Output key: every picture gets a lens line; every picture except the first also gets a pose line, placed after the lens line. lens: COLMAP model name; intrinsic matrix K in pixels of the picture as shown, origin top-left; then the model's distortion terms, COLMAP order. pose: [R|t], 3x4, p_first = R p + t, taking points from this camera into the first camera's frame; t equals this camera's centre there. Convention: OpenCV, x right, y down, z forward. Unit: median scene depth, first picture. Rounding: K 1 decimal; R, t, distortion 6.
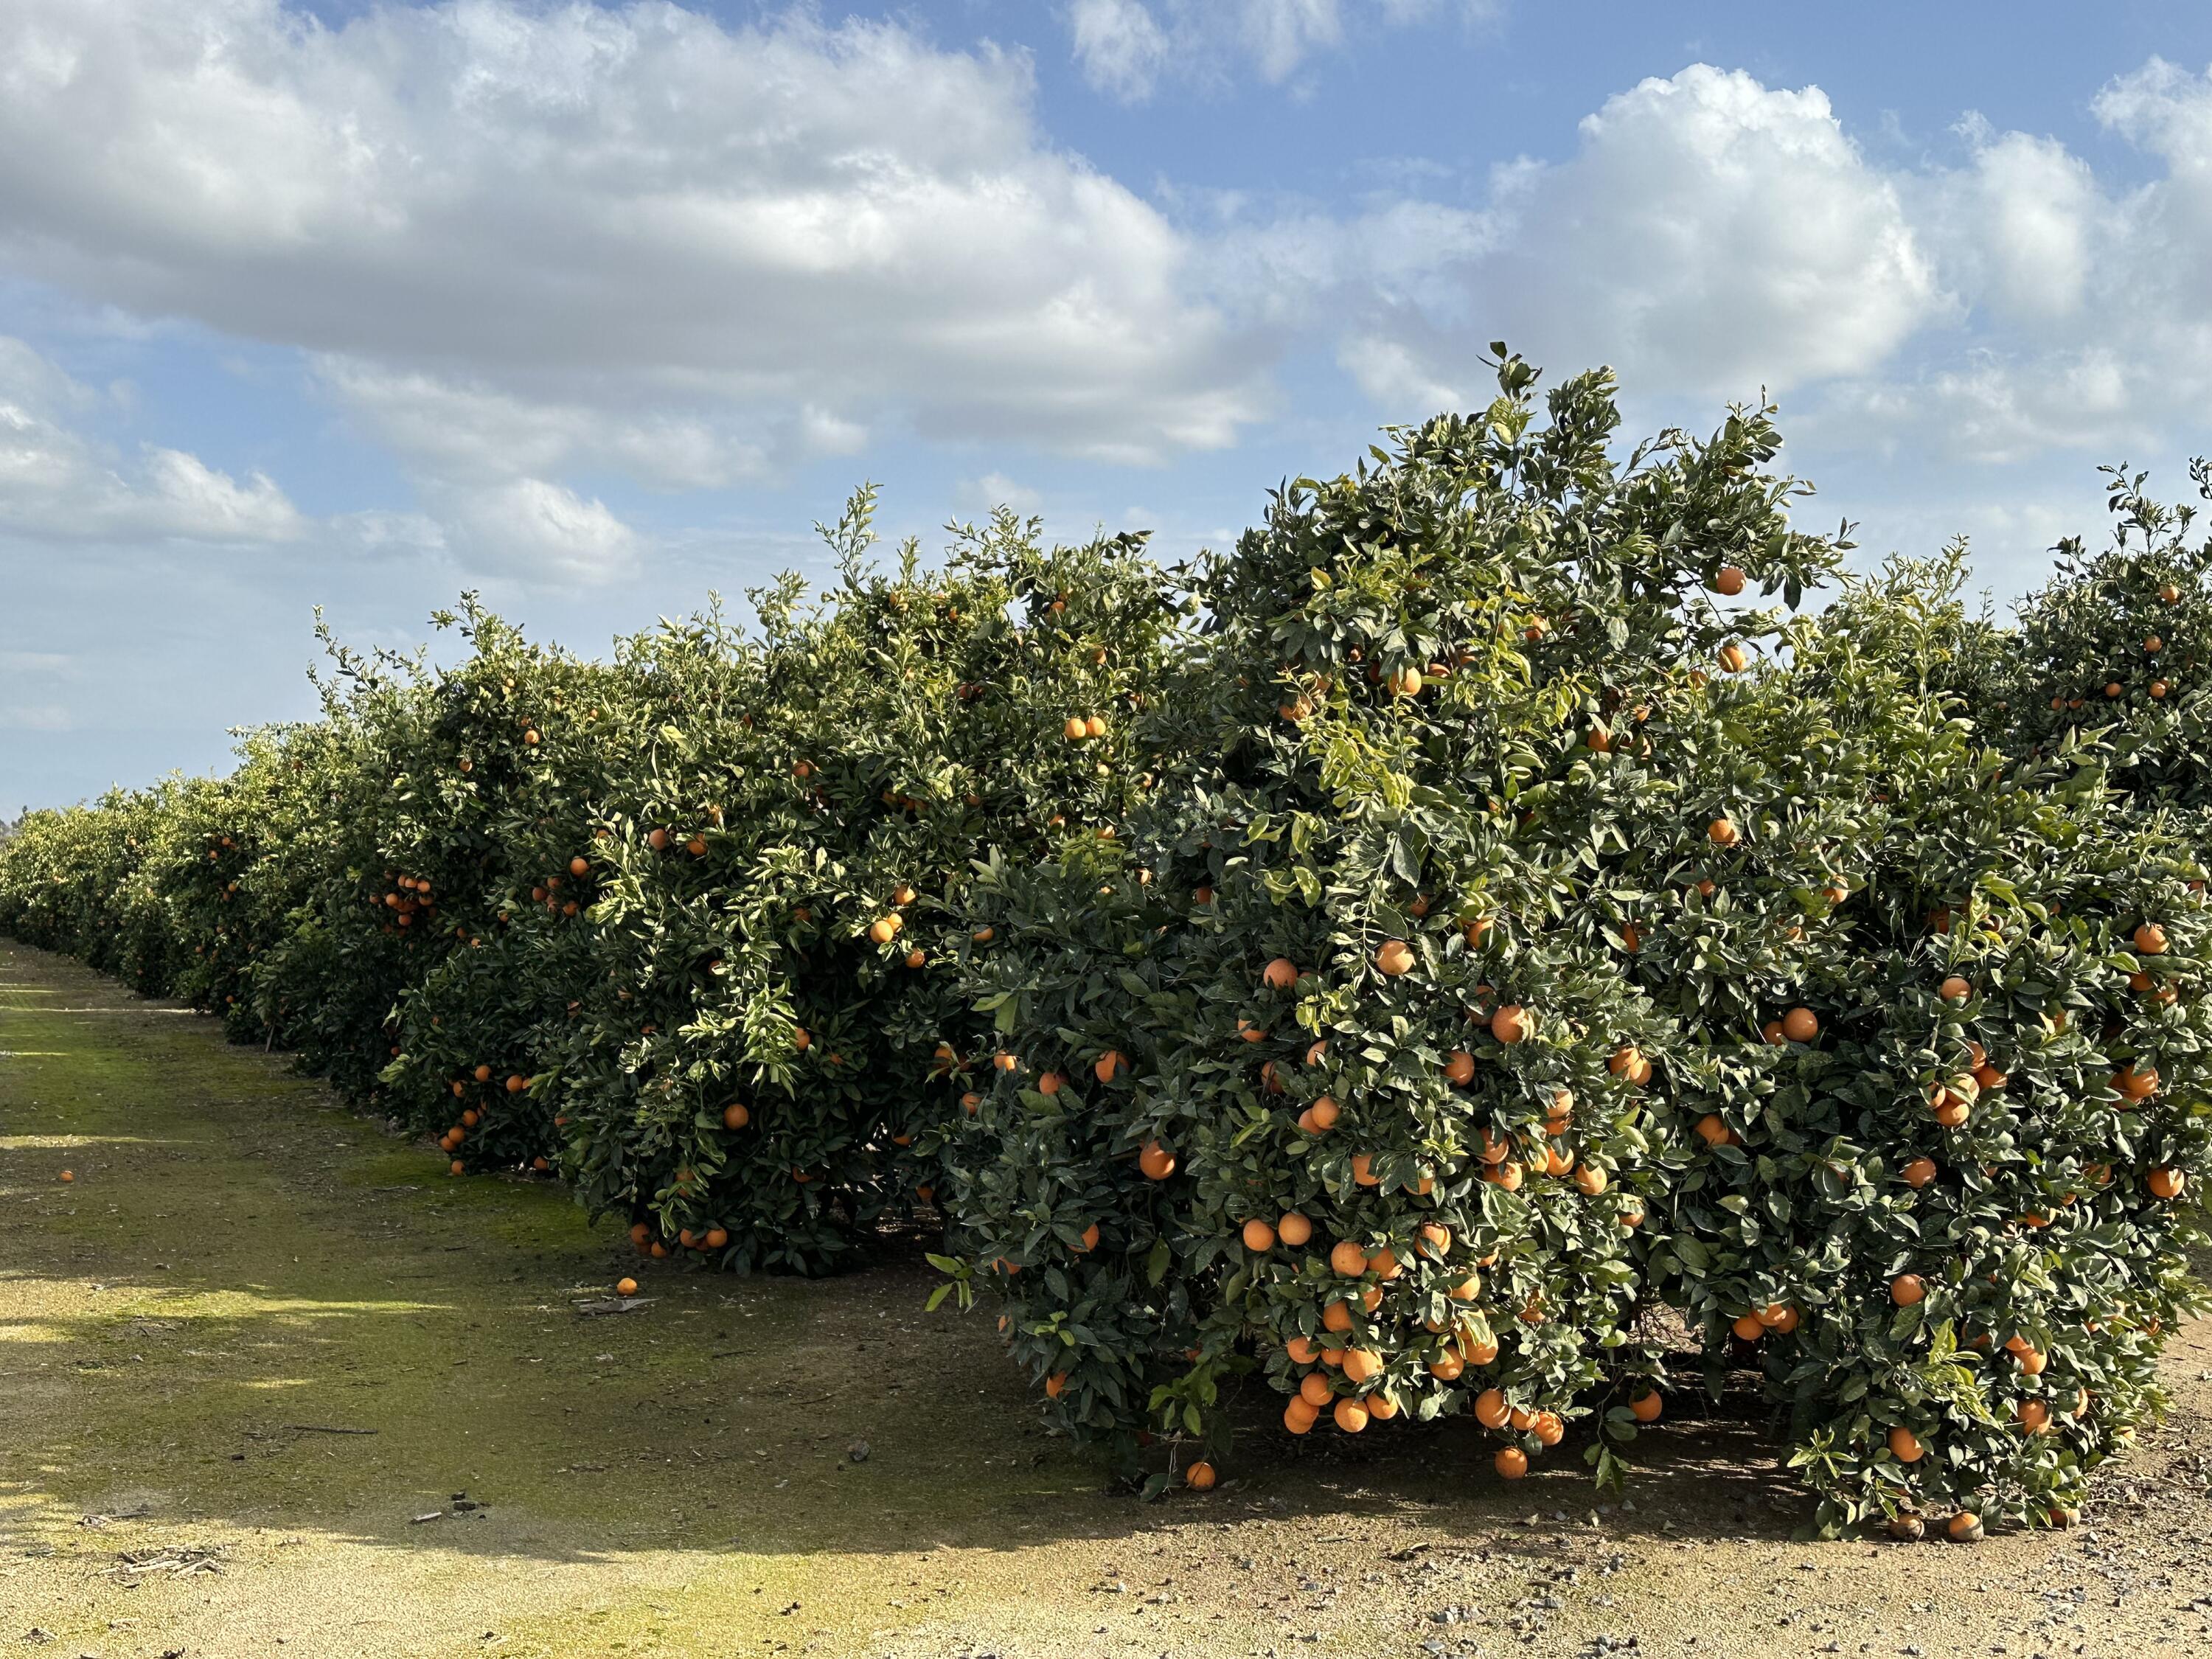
lens RADIAL K [[2377.4, 0, 1106.0], [0, 2377.4, 829.5], [0, 0, 1]] dist [0.013604, -0.193883]
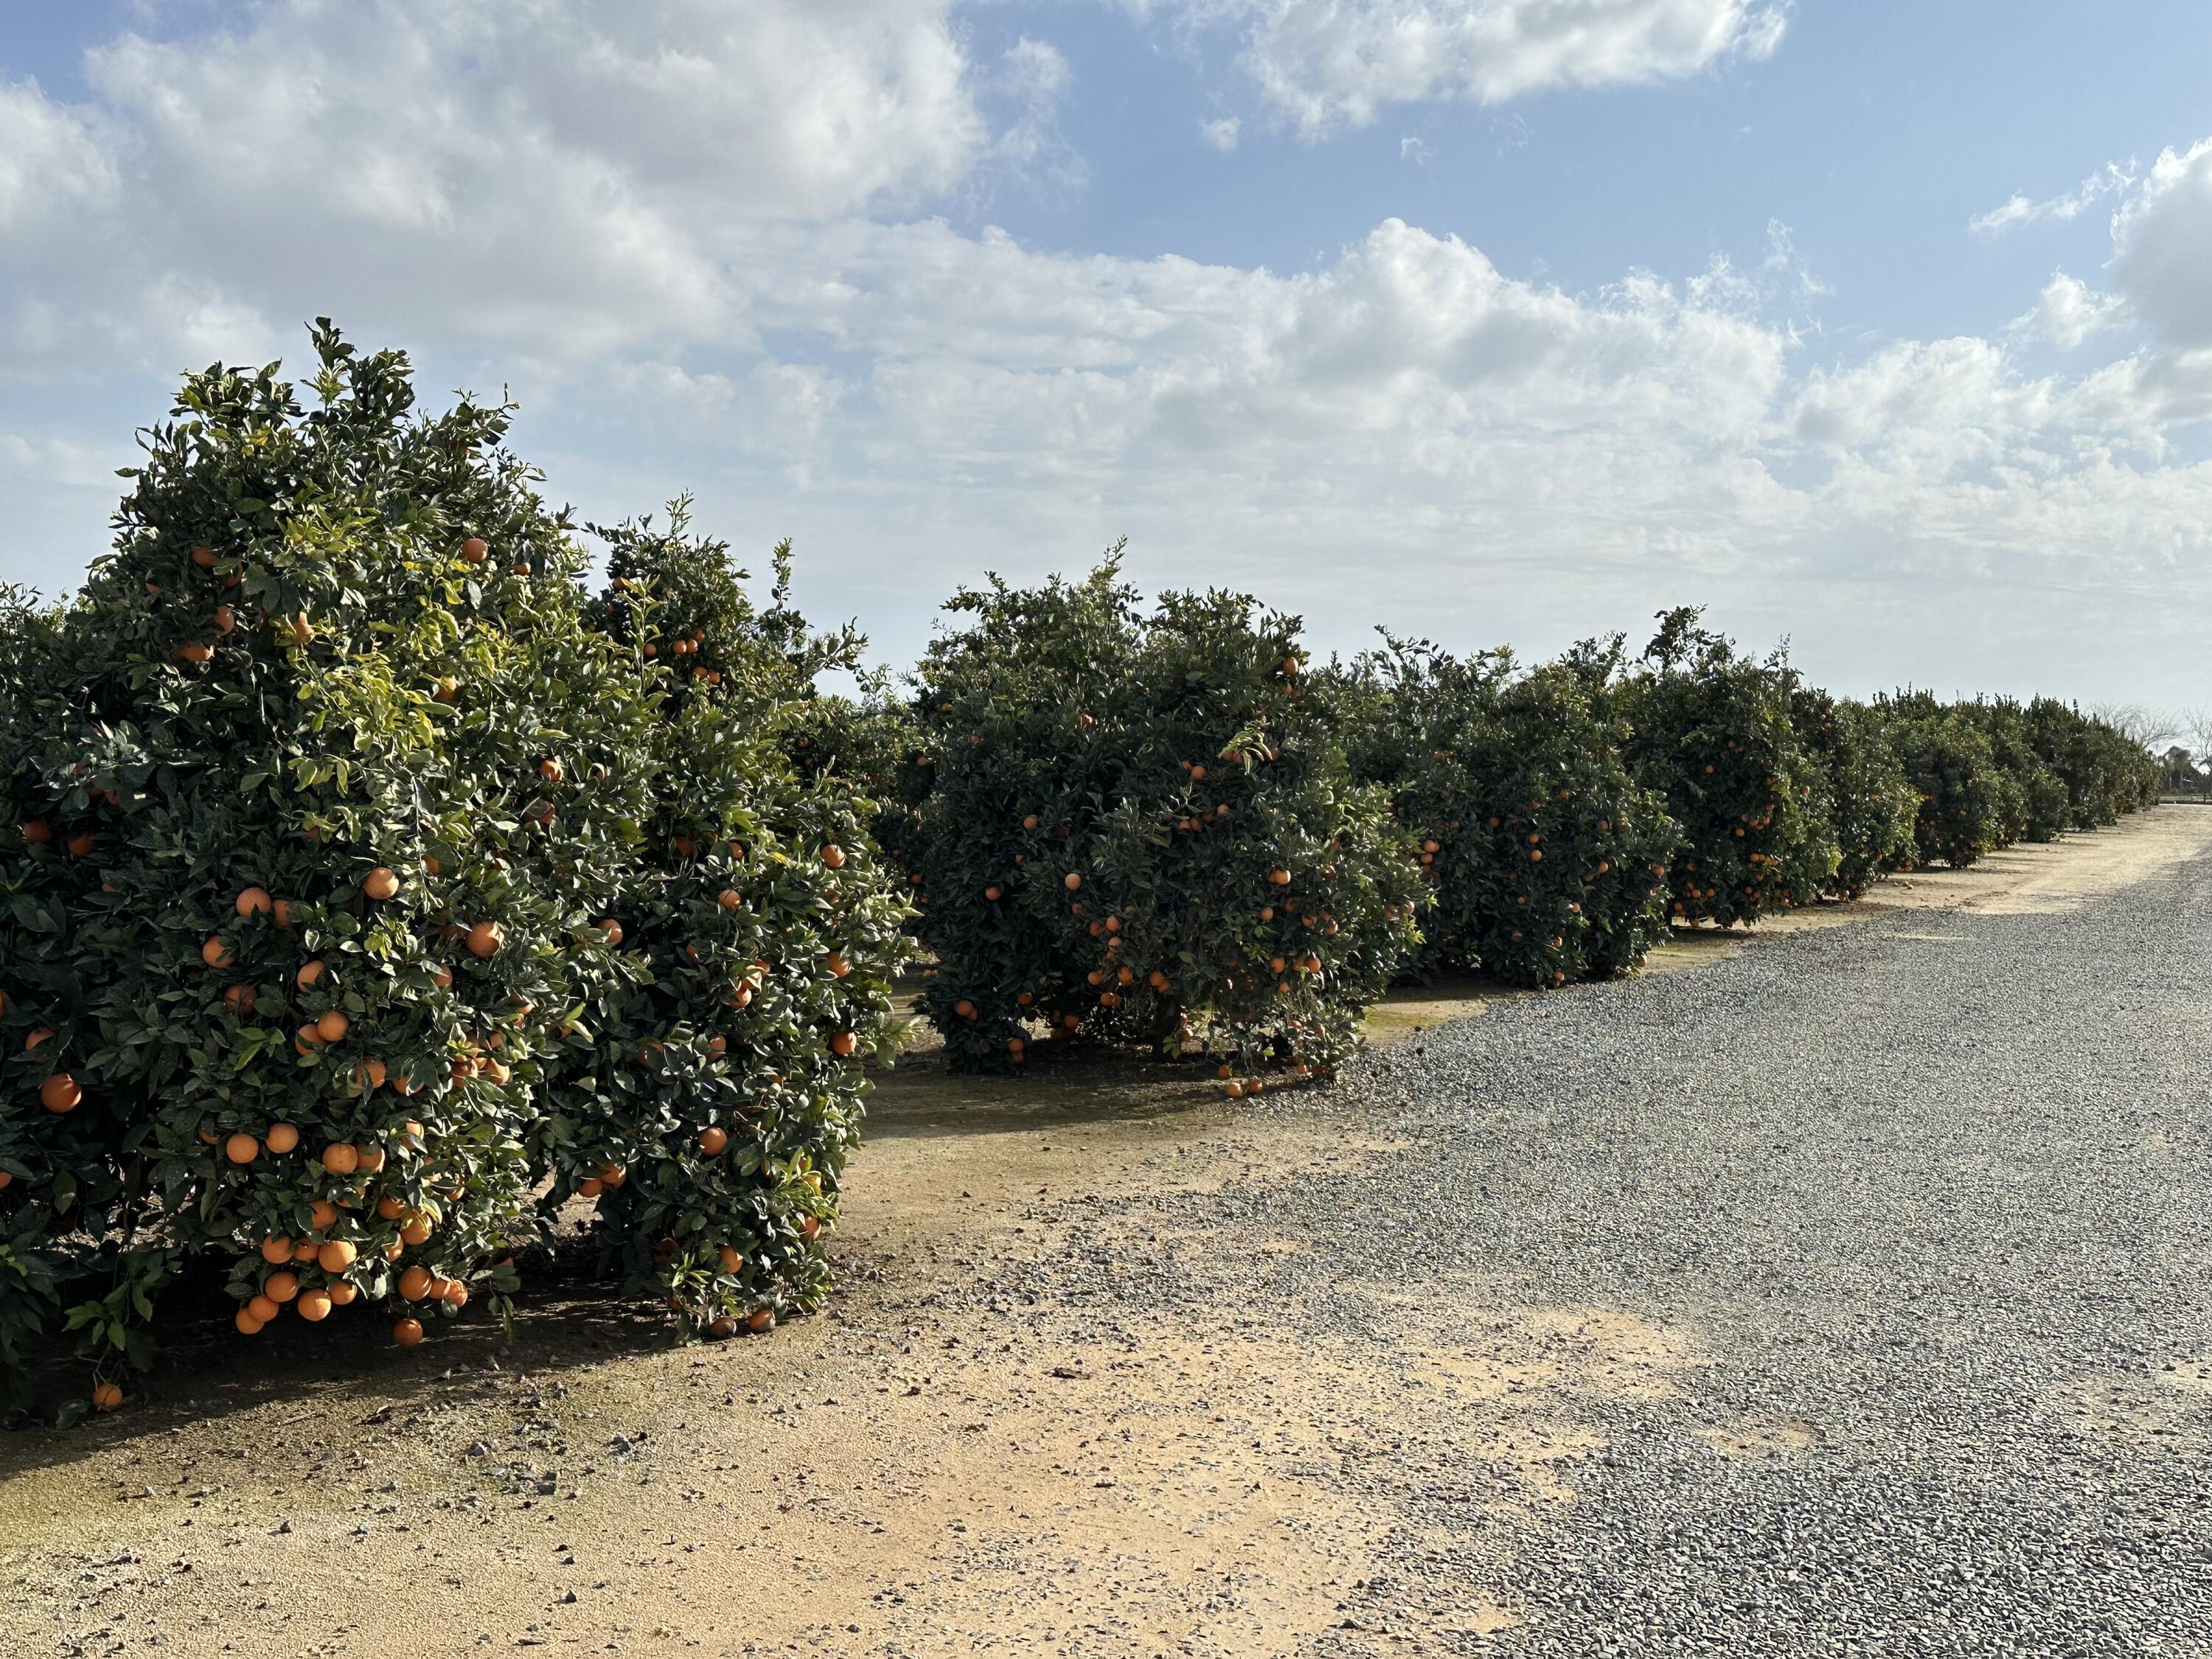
lens RADIAL K [[2377.4, 0, 1106.0], [0, 2377.4, 829.5], [0, 0, 1]] dist [0.013604, -0.193883]
pose [[0.679987, -0.009138, 0.733168, -0.446036], [-0.010773, 0.999690, 0.022452, 0.000391], [-0.733145, -0.023166, 0.679677, 0.000823]]
